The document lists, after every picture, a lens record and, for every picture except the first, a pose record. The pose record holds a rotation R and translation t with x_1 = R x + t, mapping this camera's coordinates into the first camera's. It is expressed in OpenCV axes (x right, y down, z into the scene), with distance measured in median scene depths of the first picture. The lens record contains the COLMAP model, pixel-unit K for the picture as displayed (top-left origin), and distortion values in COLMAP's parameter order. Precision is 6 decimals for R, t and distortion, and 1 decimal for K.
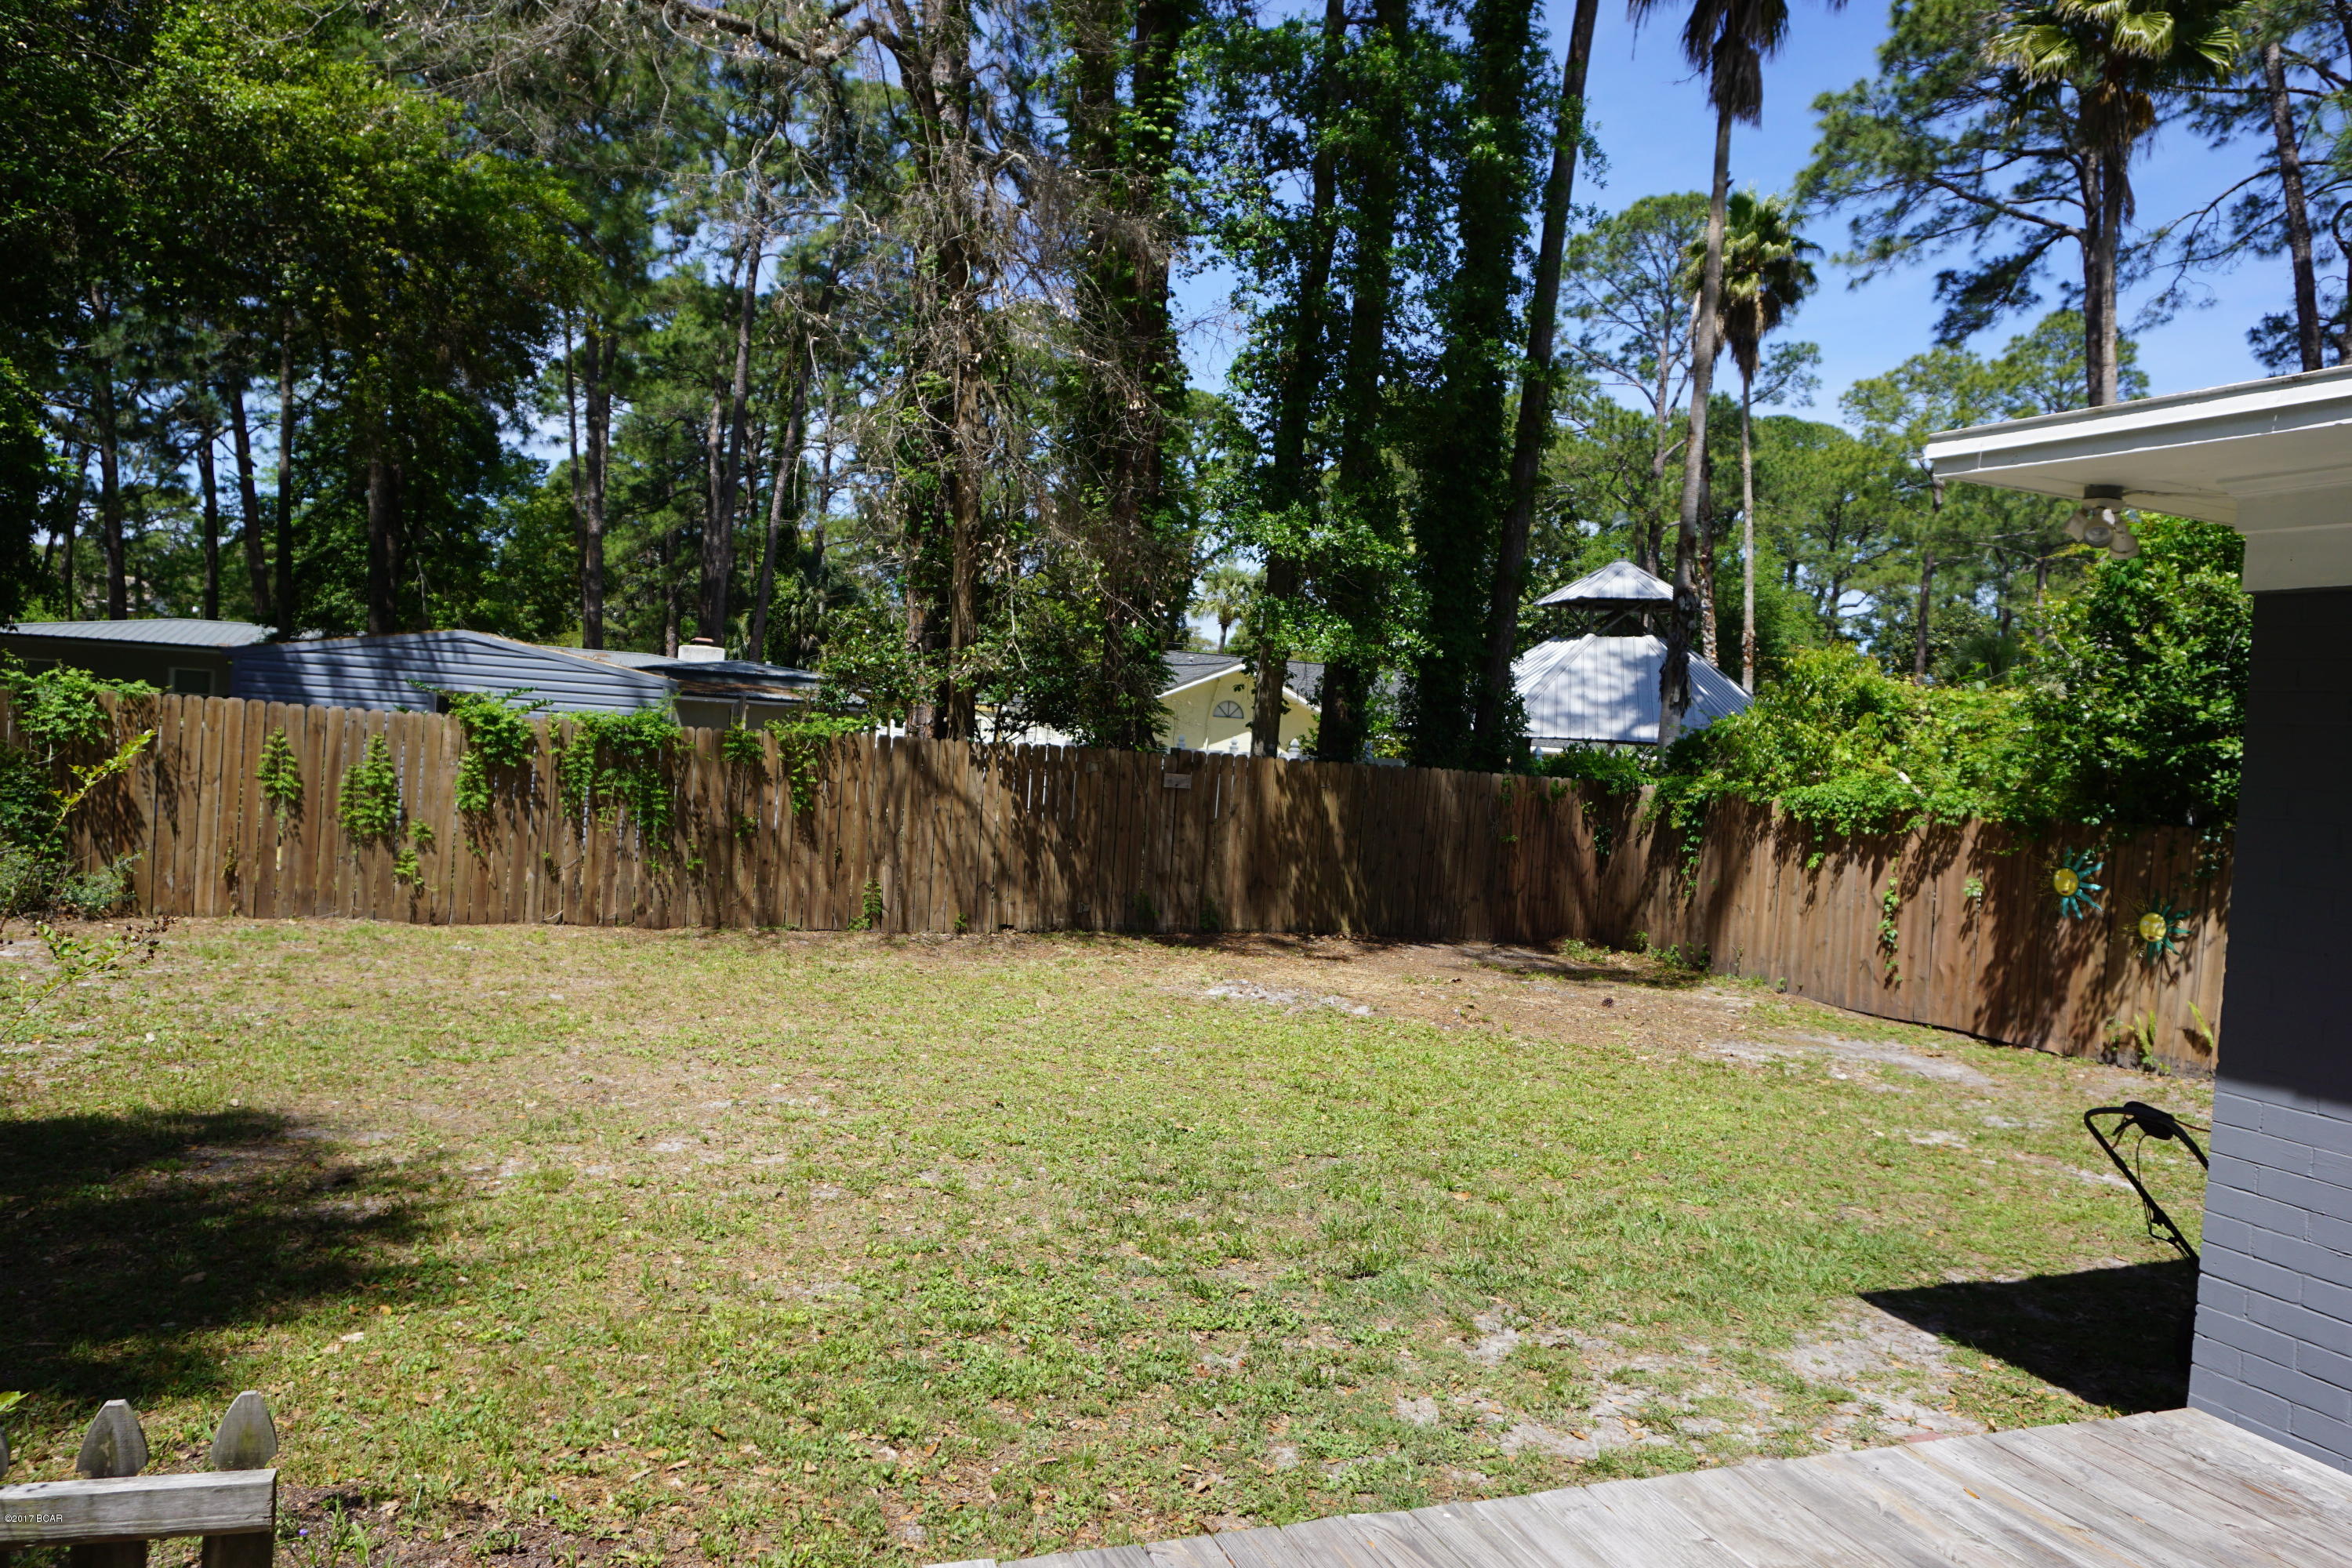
lens RADIAL K [[1646.1, 0, 1176.0], [0, 1646.1, 784.0], [0, 0, 1]] dist [-0.030584, 0.003872]
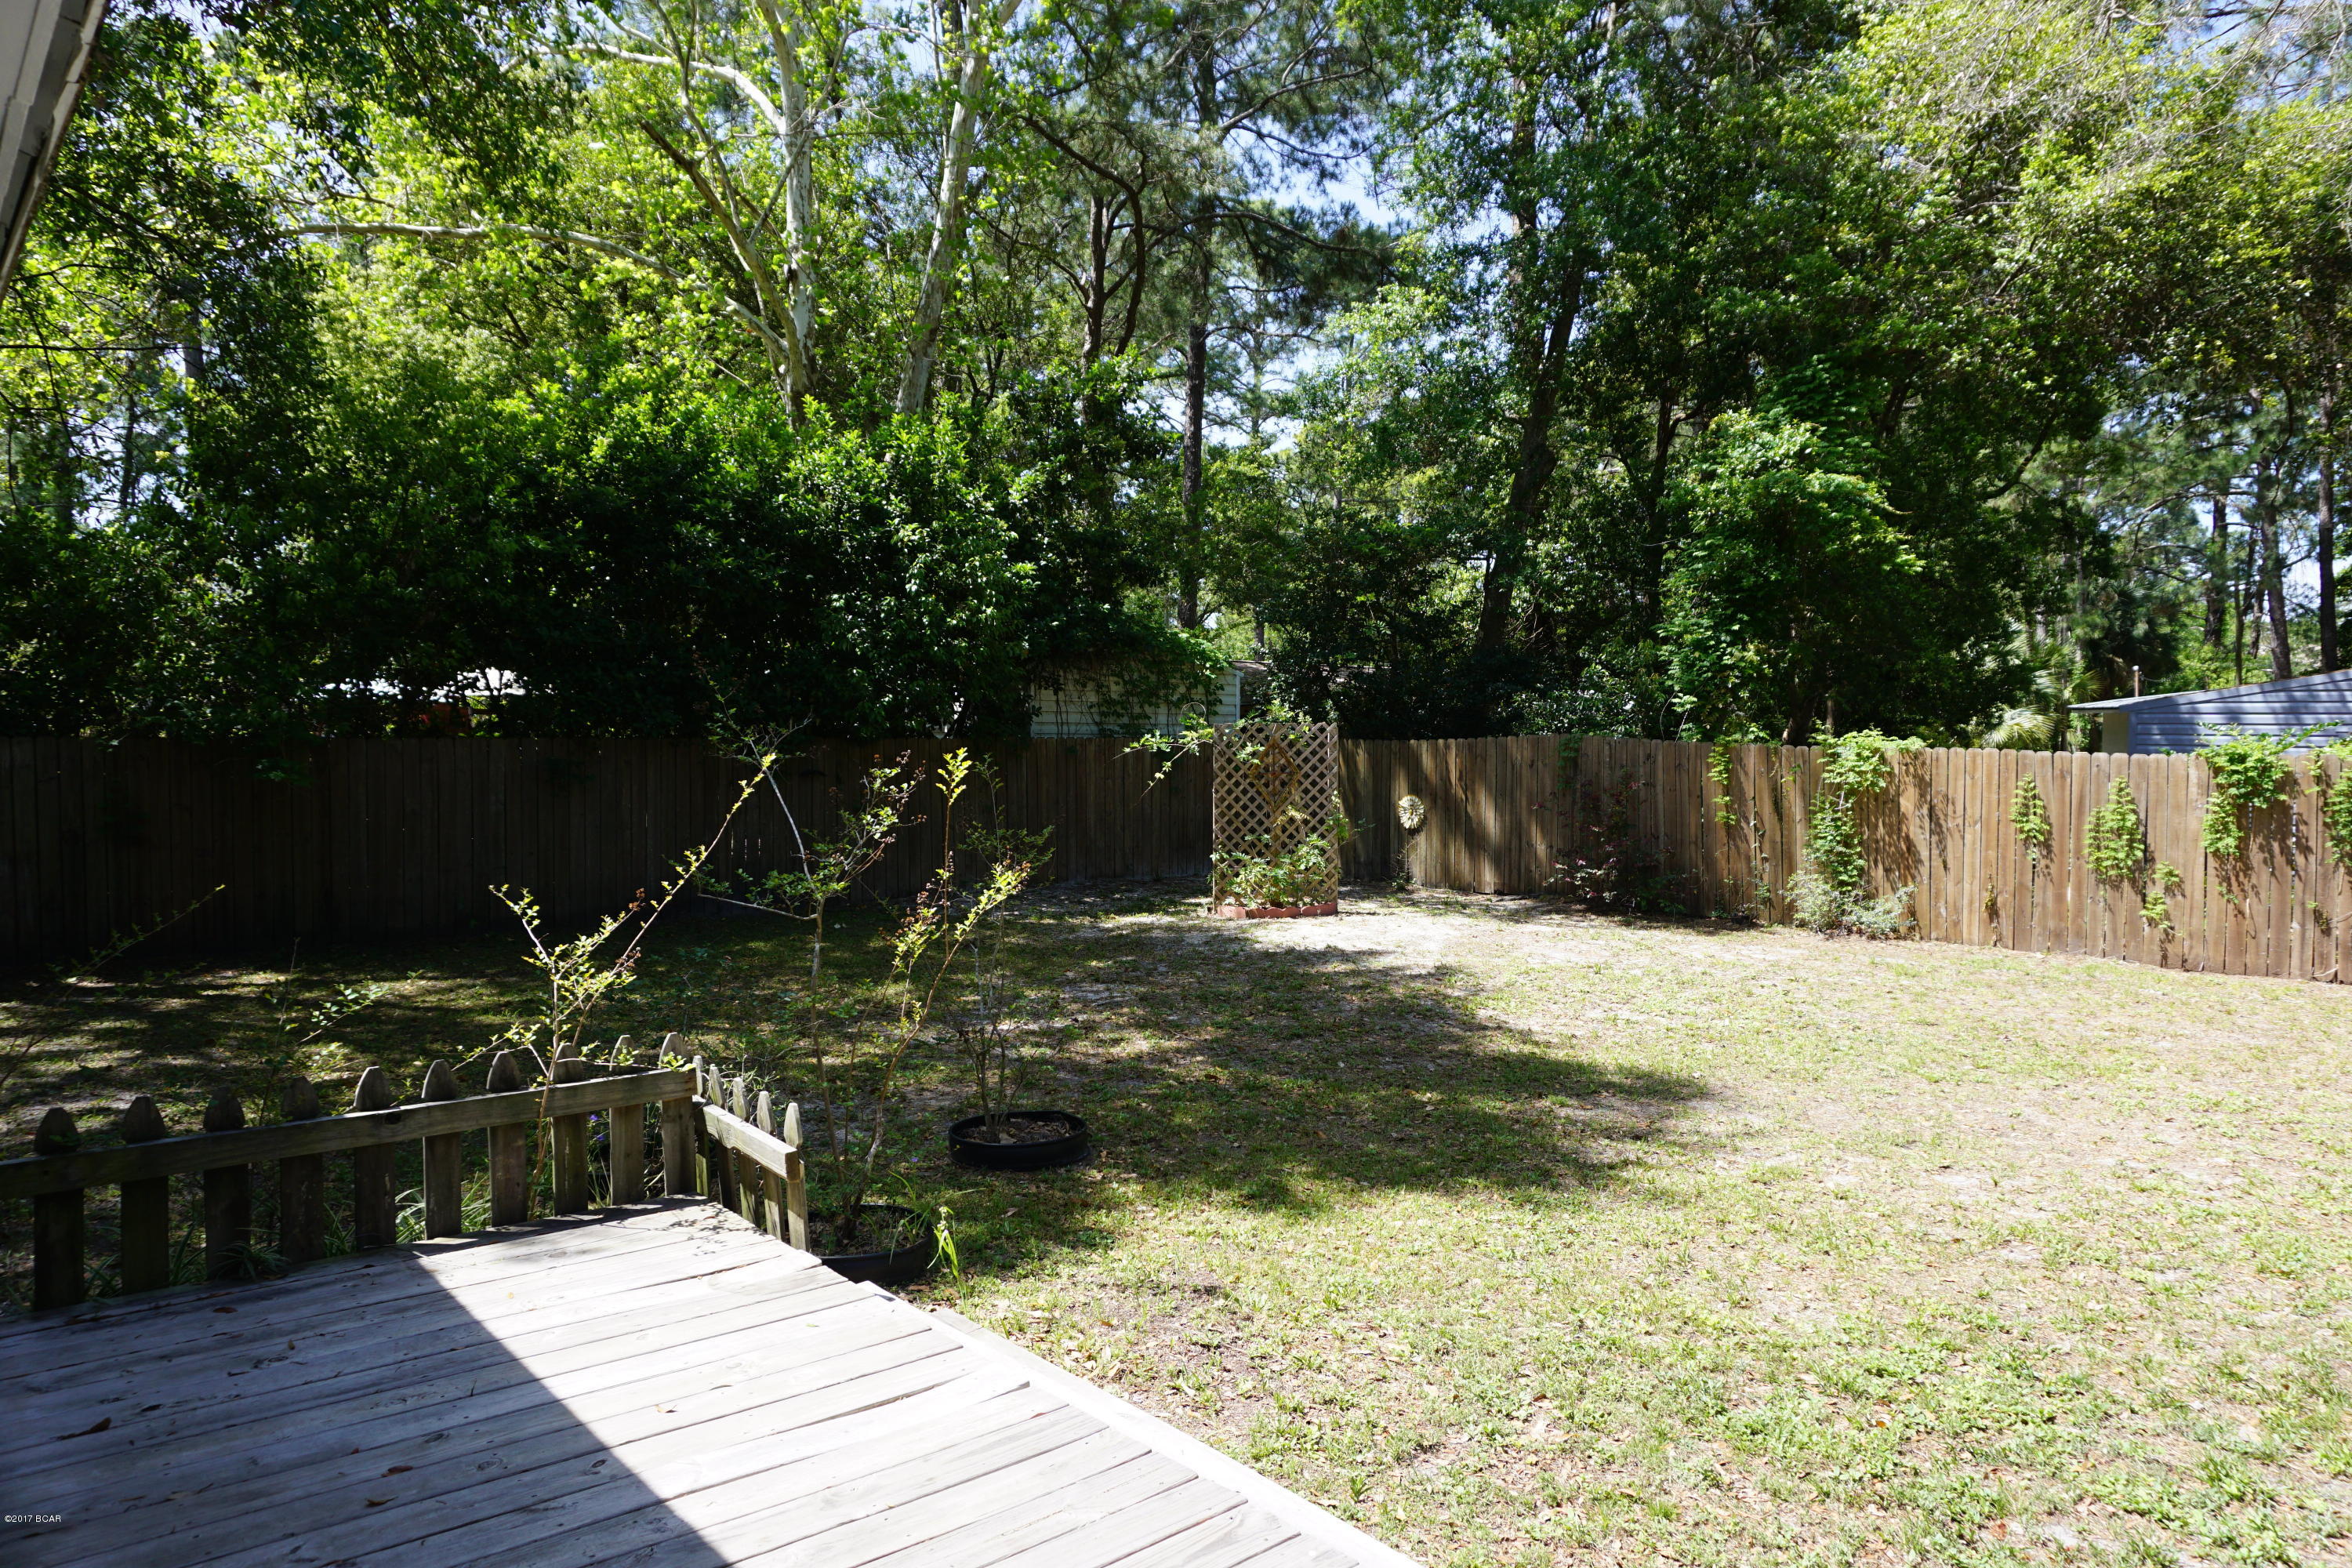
lens RADIAL K [[1609.9, 0, 1303.7], [0, 1609.9, 790.7], [0, 0, 1]] dist [-0.037702, -0.001680]
pose [[0.350454, -0.026511, -0.936205, 0.259915], [-0.009716, 0.999443, -0.031939, 0.014346], [0.936530, 0.020289, 0.350001, 0.176499]]
